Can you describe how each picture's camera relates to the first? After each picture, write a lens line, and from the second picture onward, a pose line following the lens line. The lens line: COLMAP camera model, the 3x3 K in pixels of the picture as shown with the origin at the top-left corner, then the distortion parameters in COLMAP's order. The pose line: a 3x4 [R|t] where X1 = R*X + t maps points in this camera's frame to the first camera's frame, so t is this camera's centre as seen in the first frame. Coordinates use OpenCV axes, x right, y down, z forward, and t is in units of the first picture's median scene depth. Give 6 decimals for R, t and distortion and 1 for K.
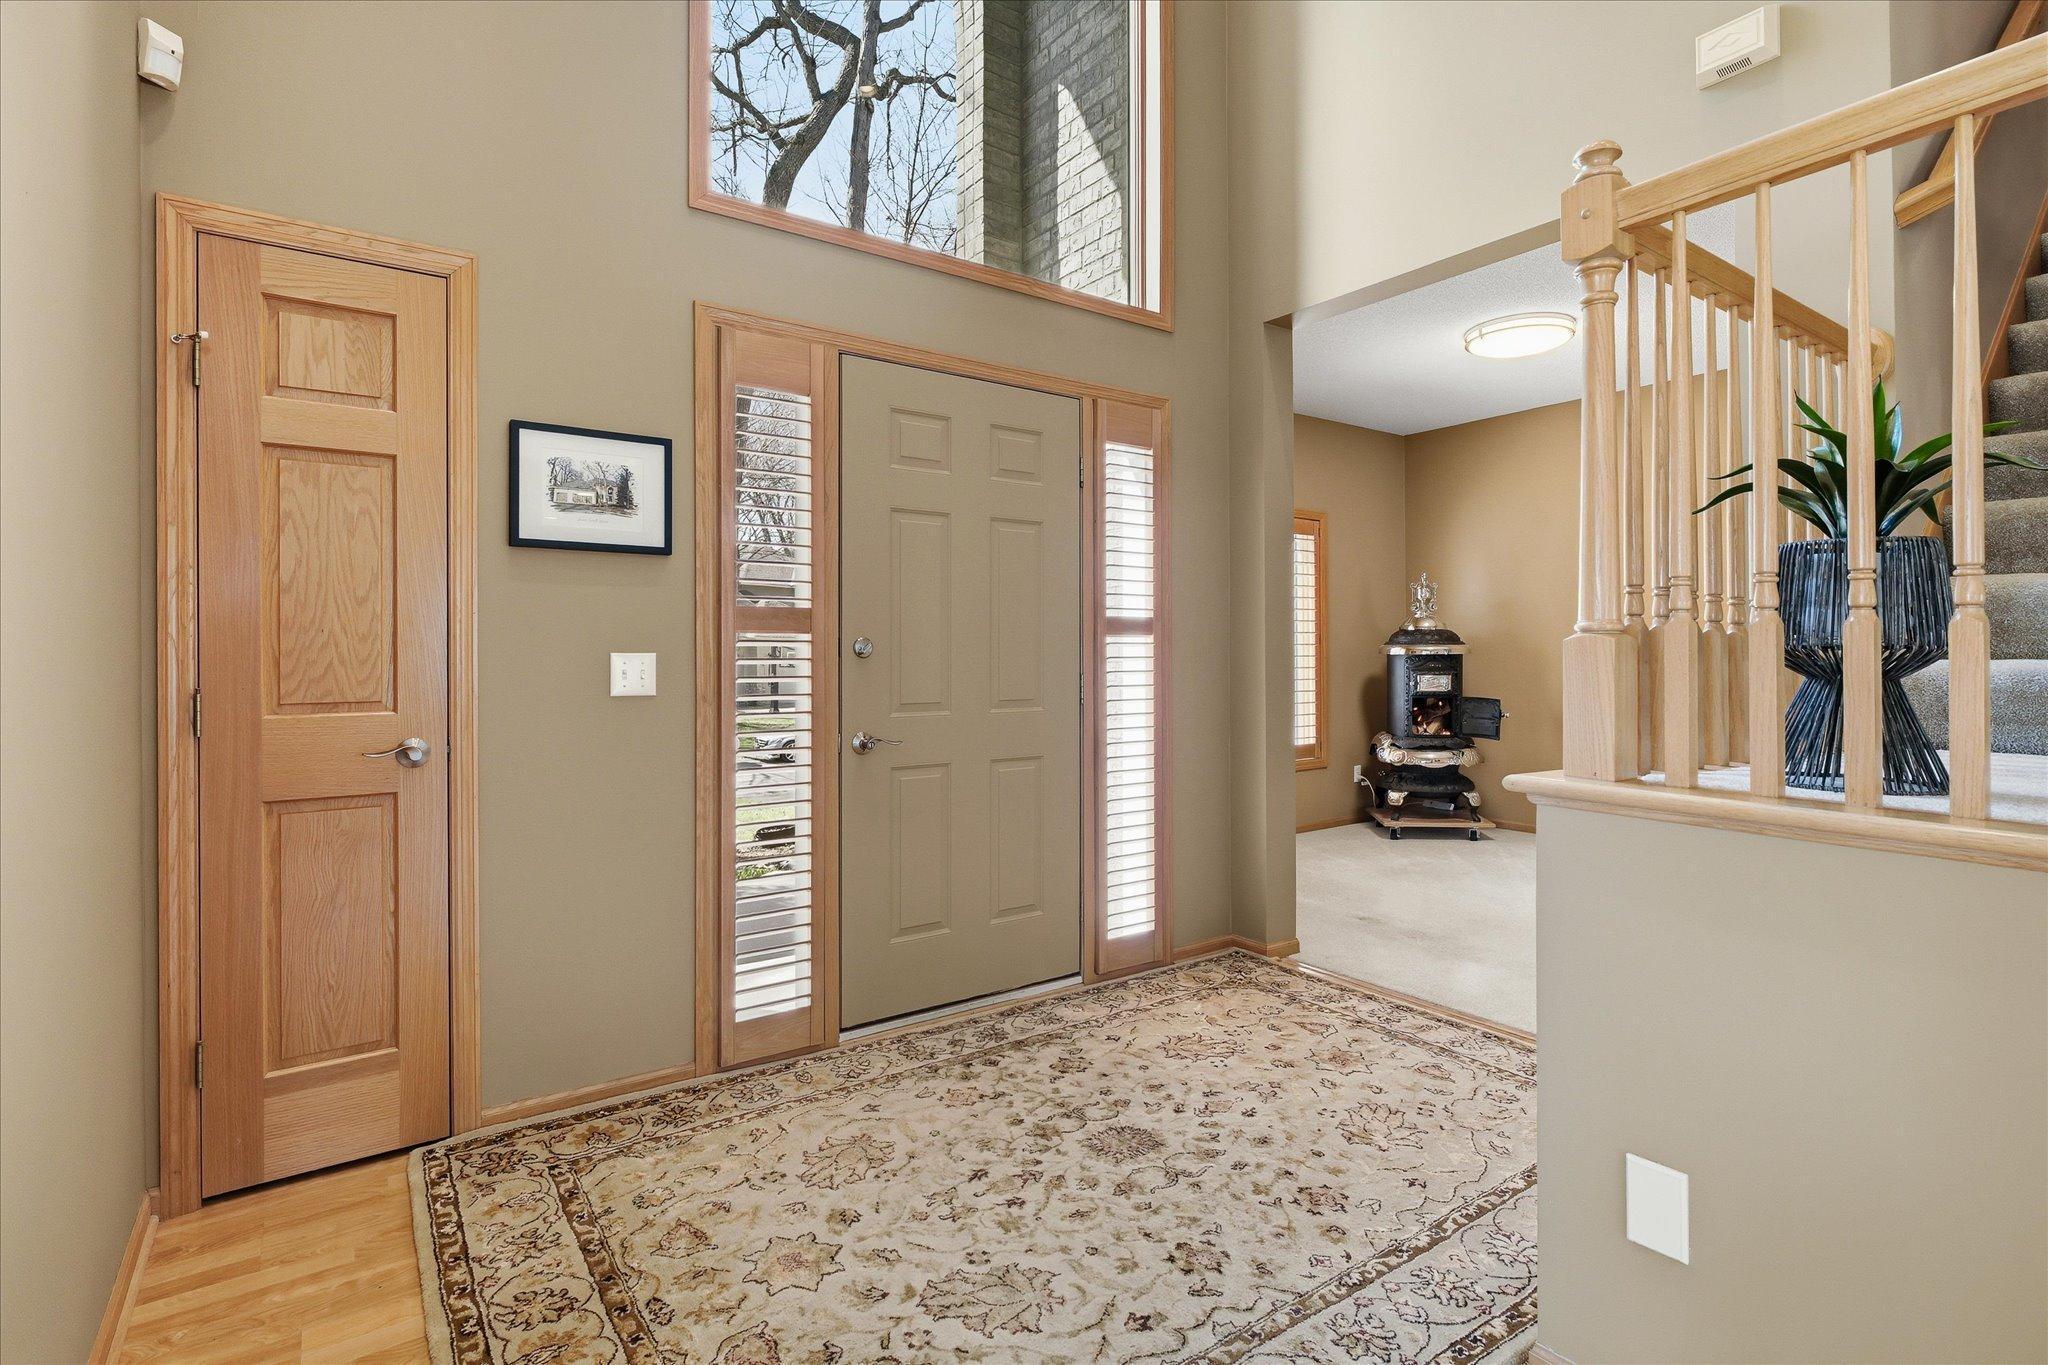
lens RADIAL K [[996.9, 0, 1030.7], [0, 996.9, 652.2], [0, 0, 1]] dist [0.000978, -0.000649]
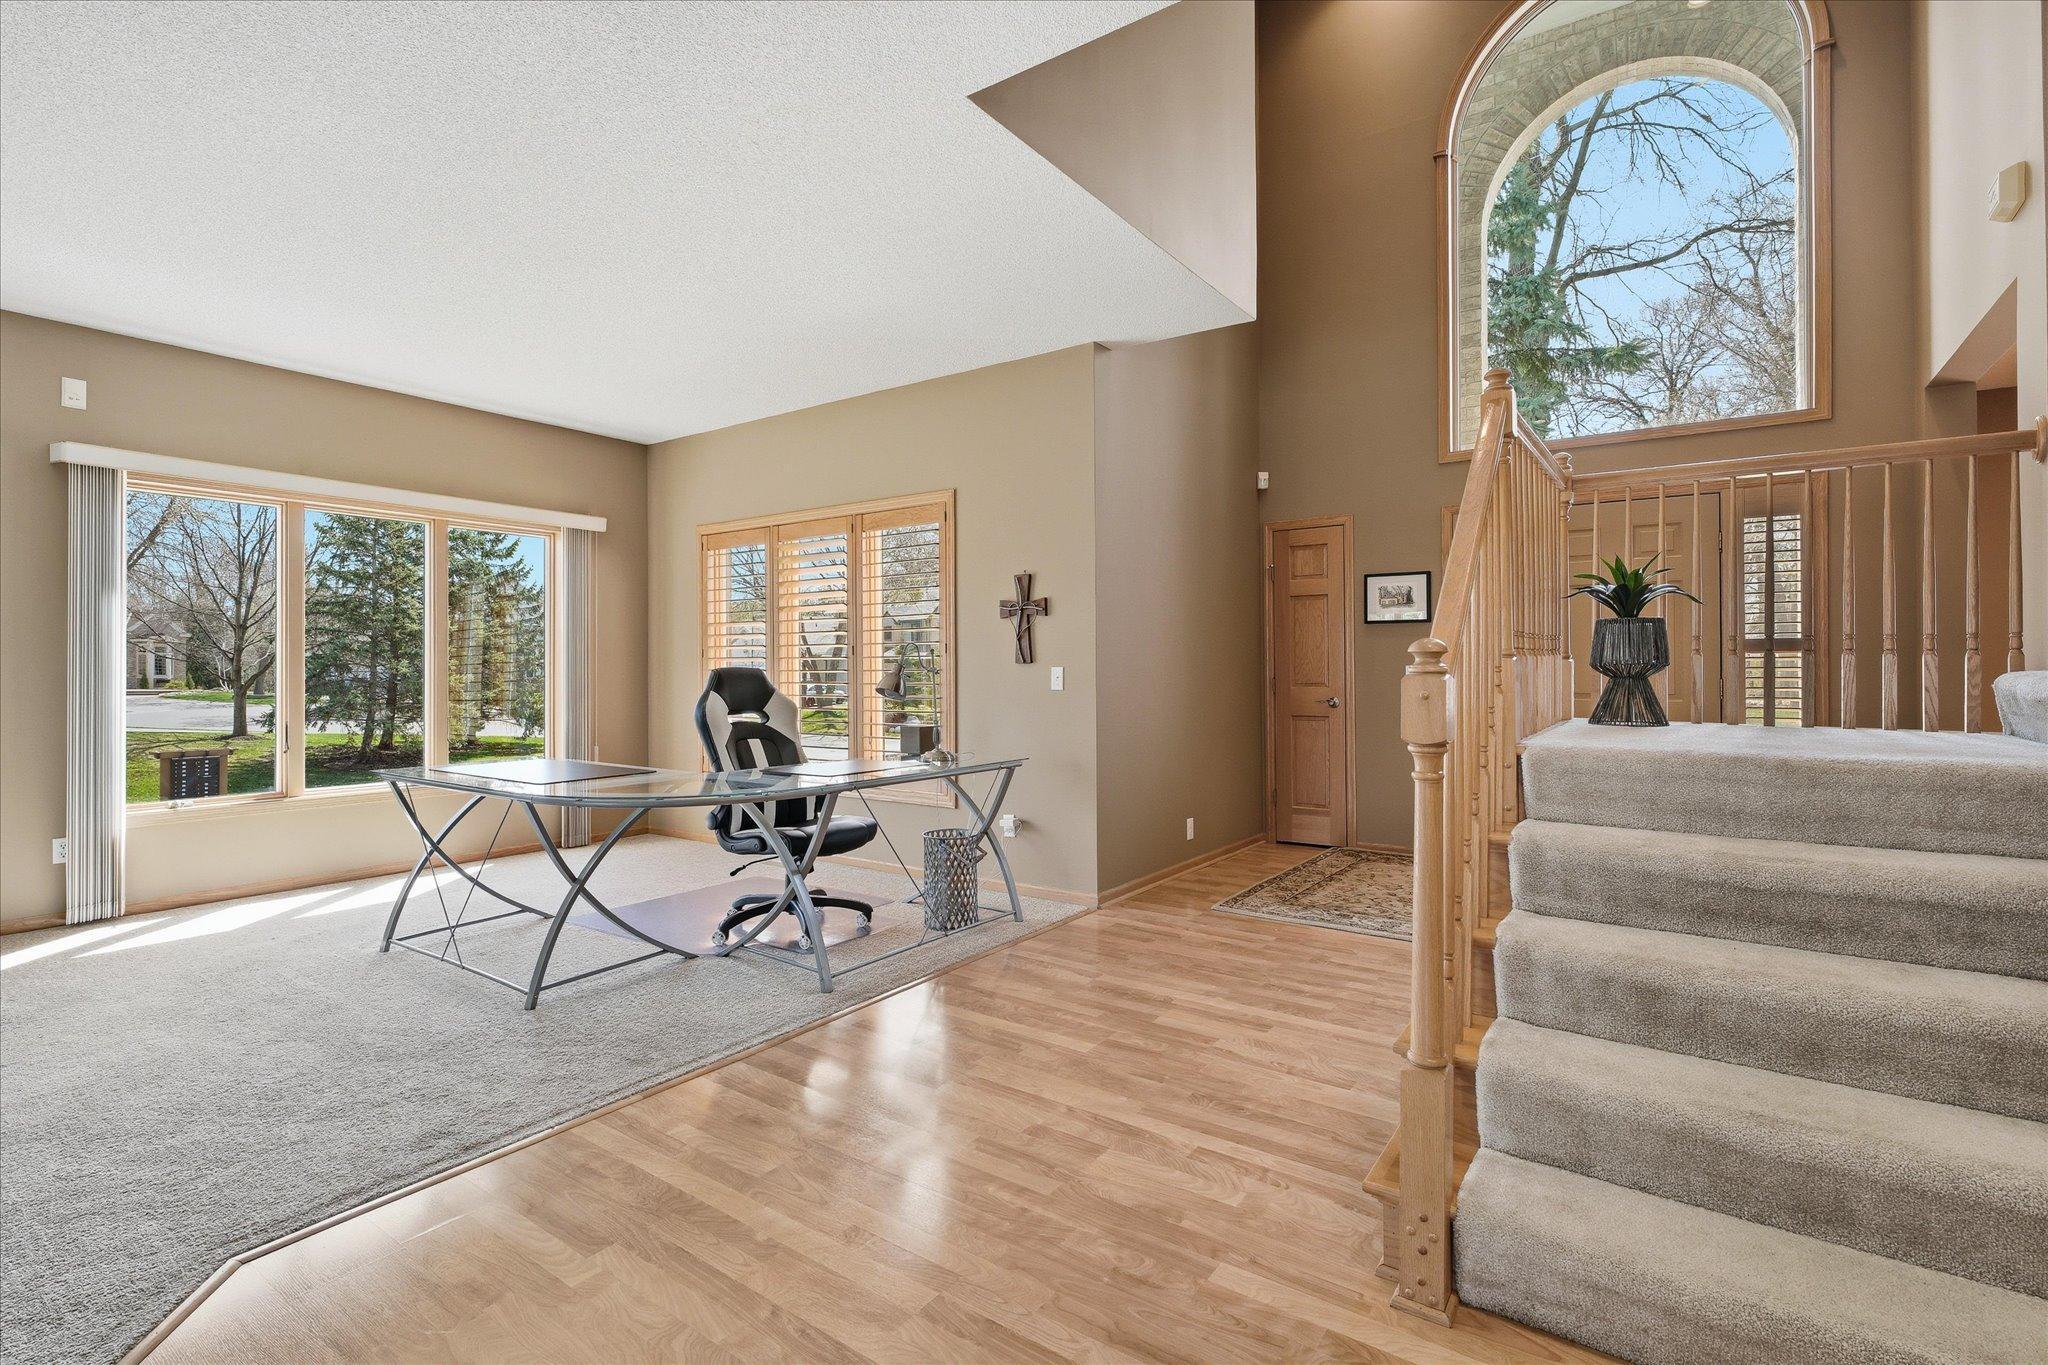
lens RADIAL K [[954.4, 0, 1024.9], [0, 954.4, 667.1], [0, 0, 1]] dist [-0.000128, -0.000119]
pose [[0.327582, 0.000887, -0.944822, 1.518166], [0.003530, 0.999991, 0.002162, -0.004641], [0.944816, -0.004044, 0.327576, -0.628589]]
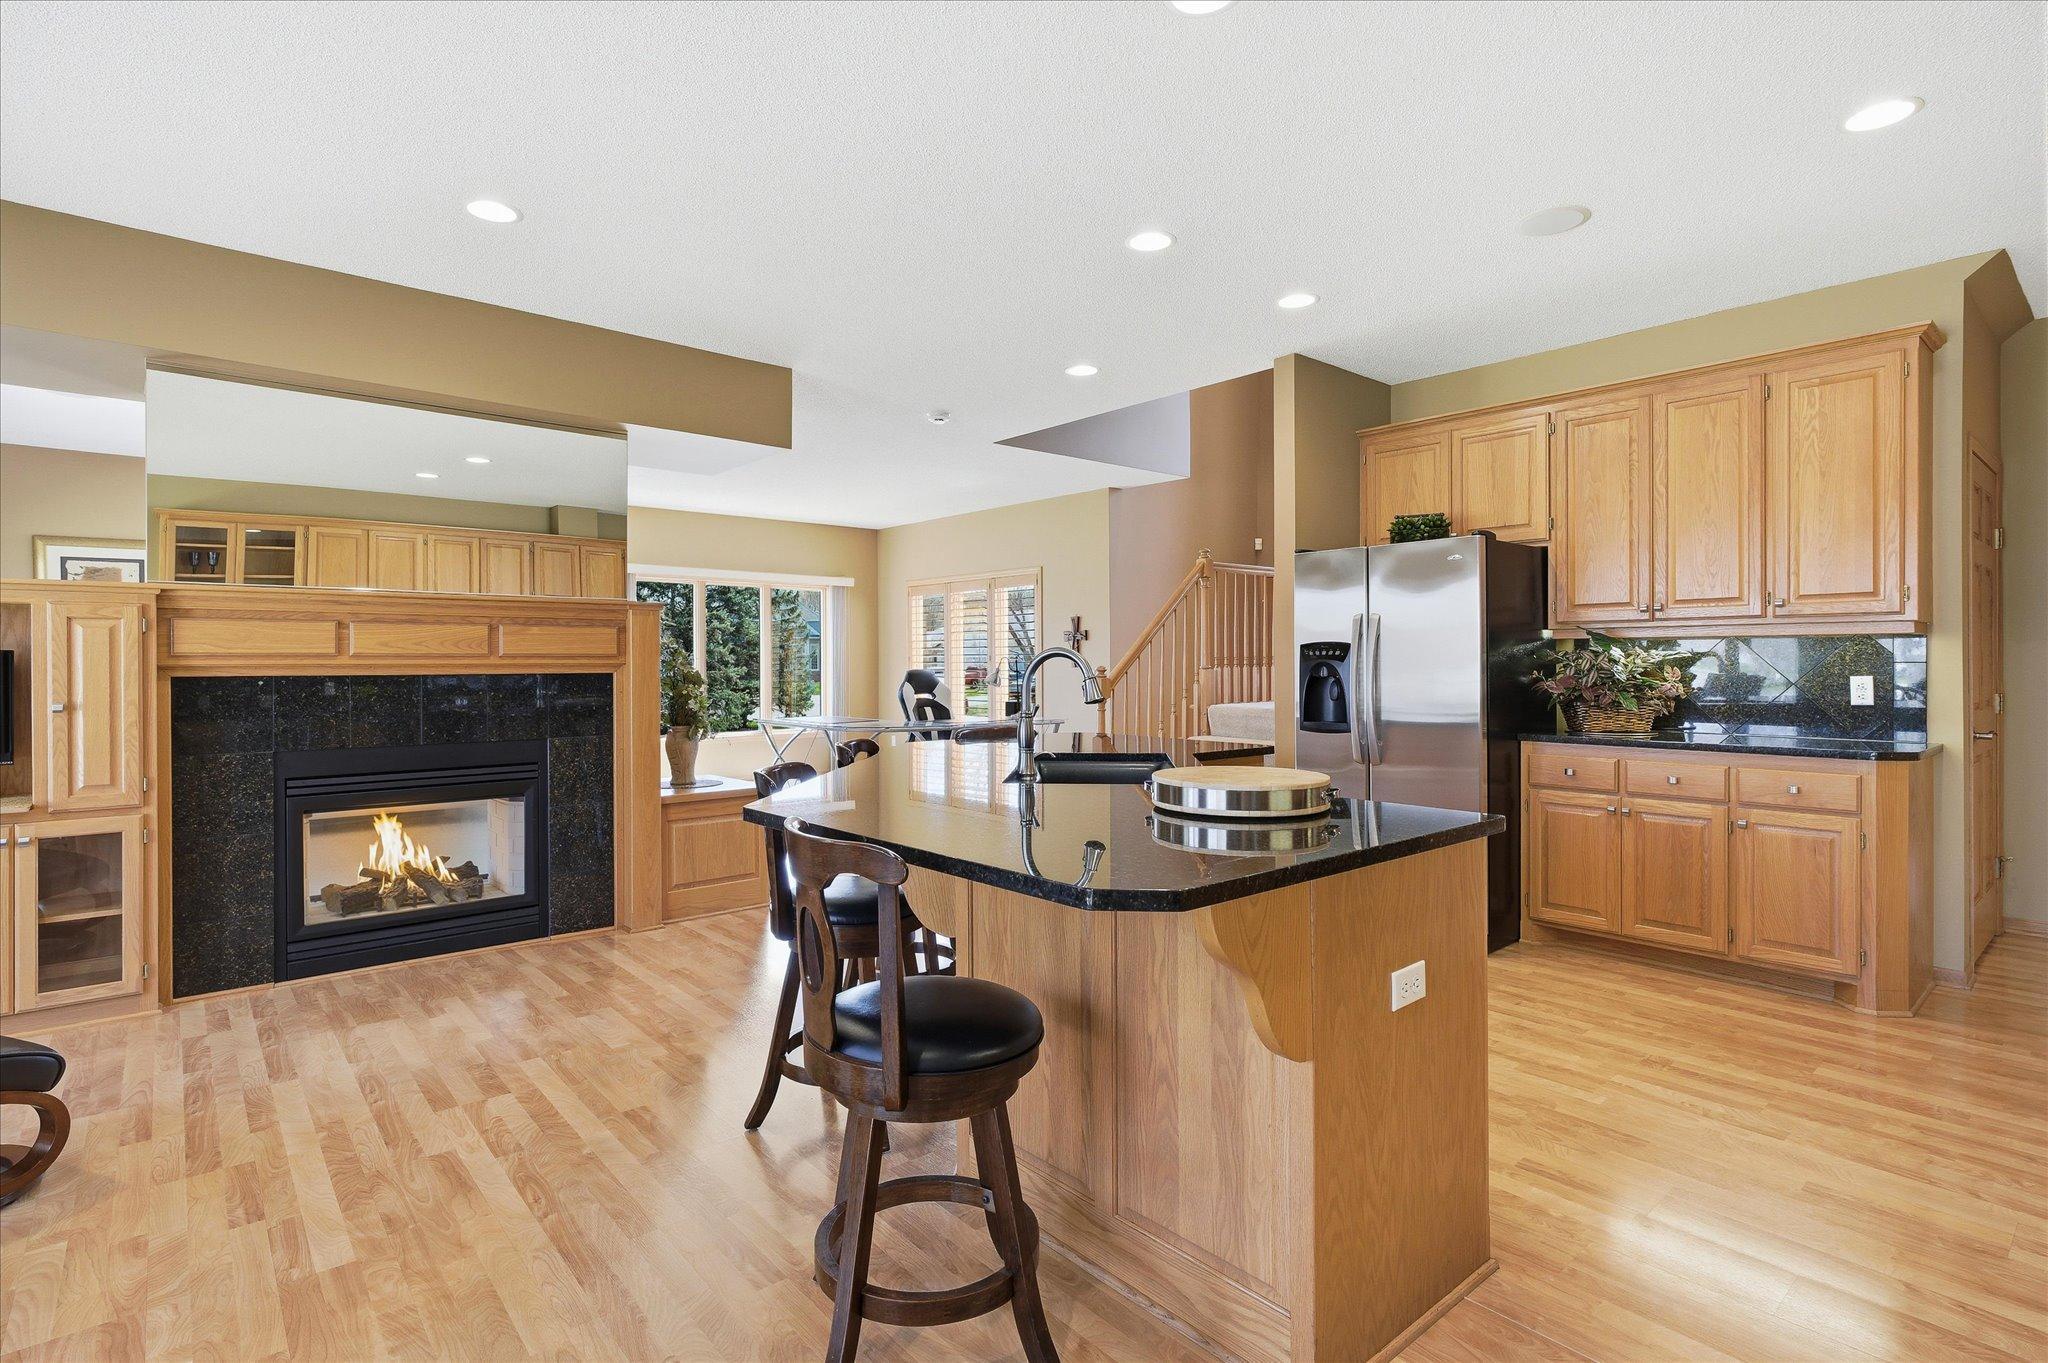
lens RADIAL K [[996.9, 0, 1012.4], [0, 996.9, 670.4], [0, 0, 1]] dist [0.000978, -0.000649]
pose [[0.081420, 0.011810, -0.996610, 3.294857], [0.006687, 0.999901, 0.012395, -0.043698], [0.996657, -0.007674, 0.081333, -0.507747]]
